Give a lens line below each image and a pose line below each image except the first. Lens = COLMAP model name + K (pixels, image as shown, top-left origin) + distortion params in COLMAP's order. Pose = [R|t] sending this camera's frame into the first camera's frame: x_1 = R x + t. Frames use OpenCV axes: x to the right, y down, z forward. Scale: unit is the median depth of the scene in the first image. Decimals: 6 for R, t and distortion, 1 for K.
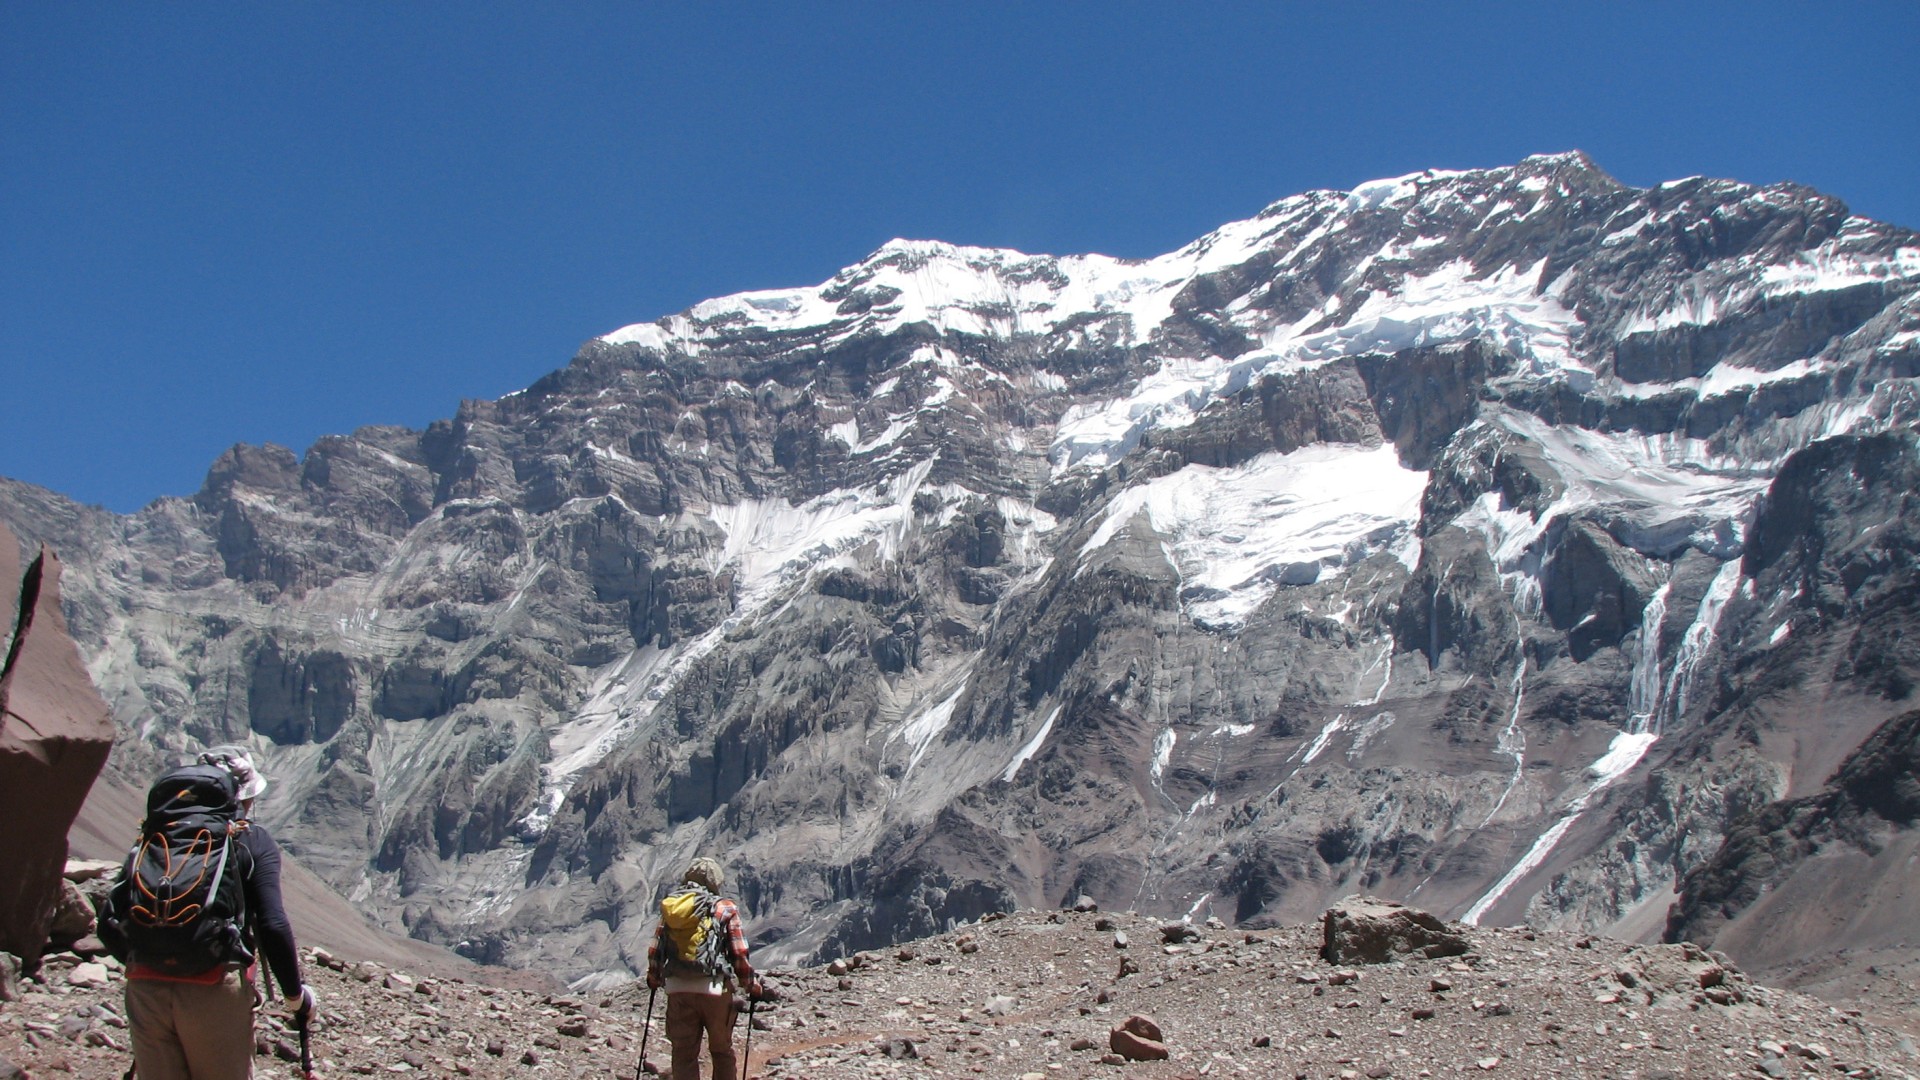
lens RADIAL K [[2706.3, 0, 960.0], [0, 2706.3, 540.0], [0, 0, 1]] dist [-0.138353, 0.414226]
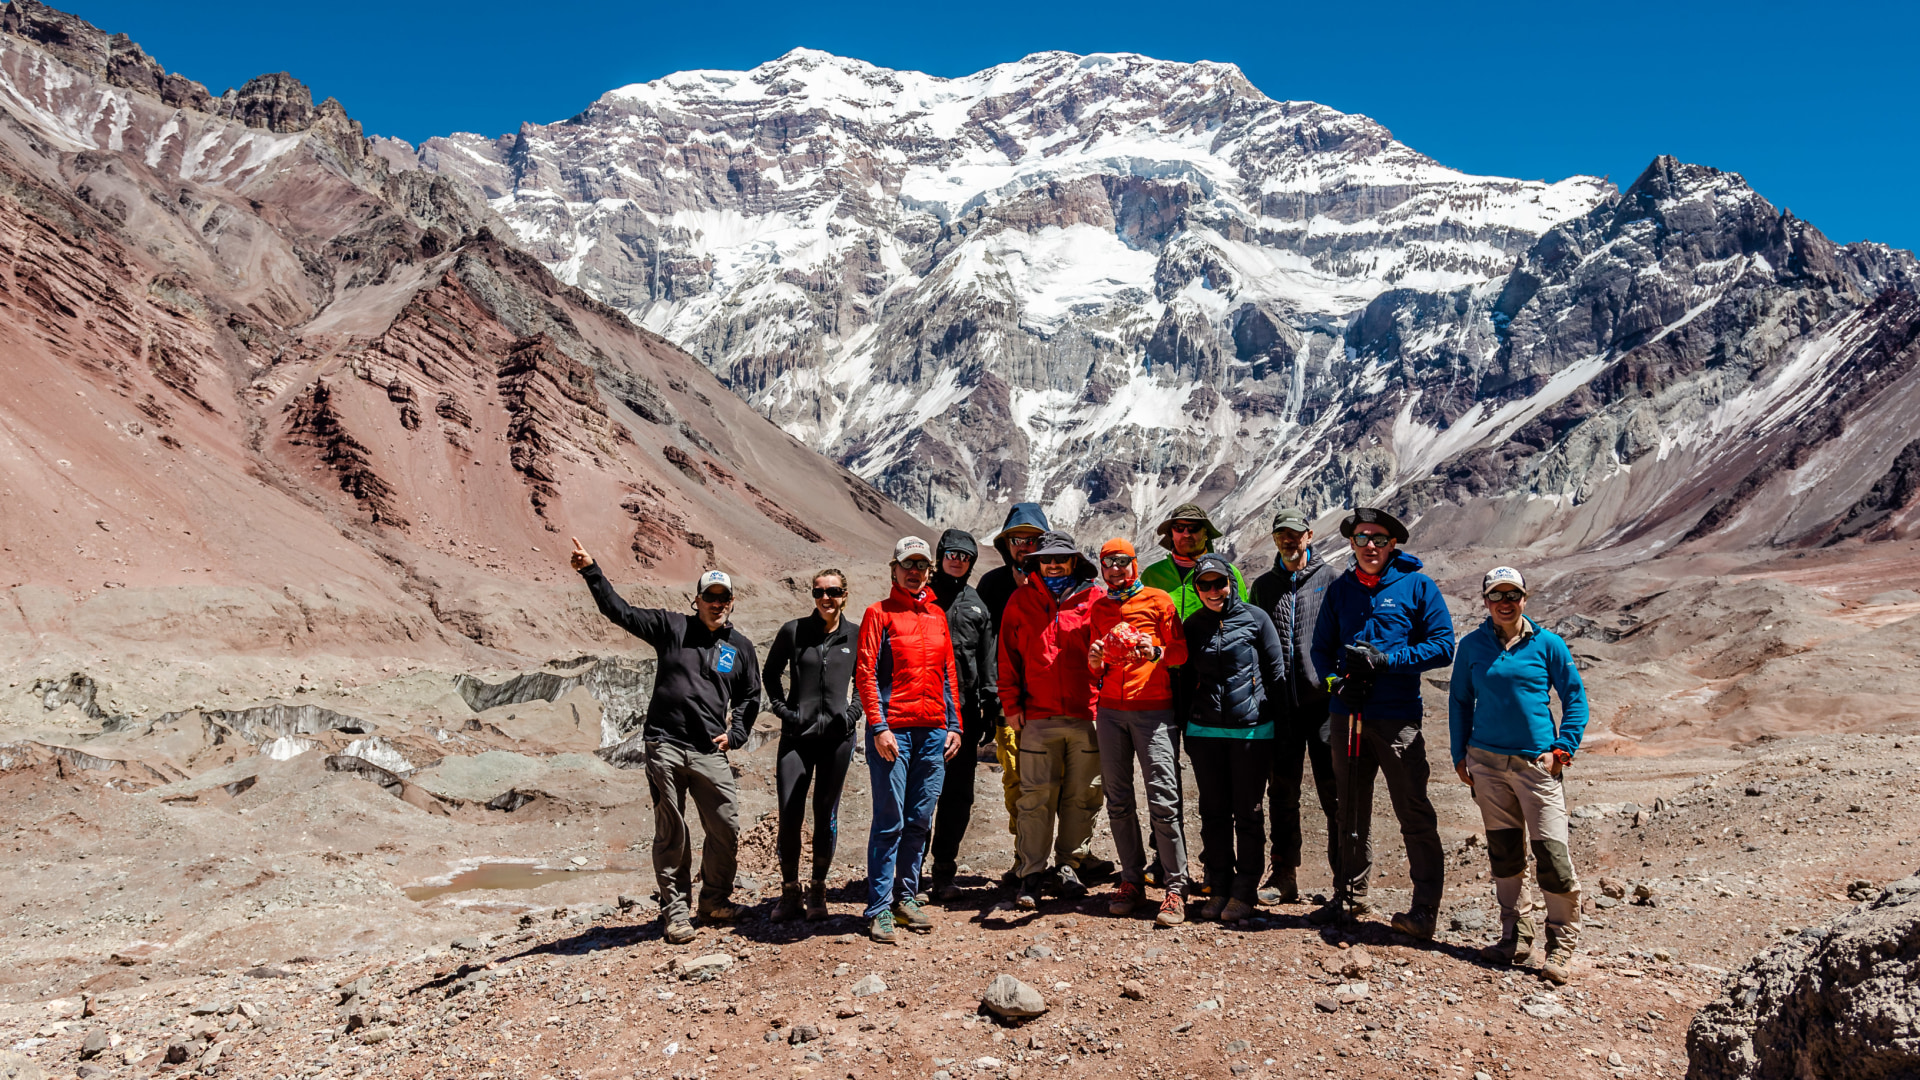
lens RADIAL K [[2706.3, 0, 960.0], [0, 2706.3, 540.0], [0, 0, 1]] dist [-0.138353, 0.414226]
pose [[0.951681, 0.068948, 0.299247, -0.405374], [-0.118371, 0.981528, 0.150304, -0.081321], [-0.283356, -0.178464, 0.942263, -0.583676]]
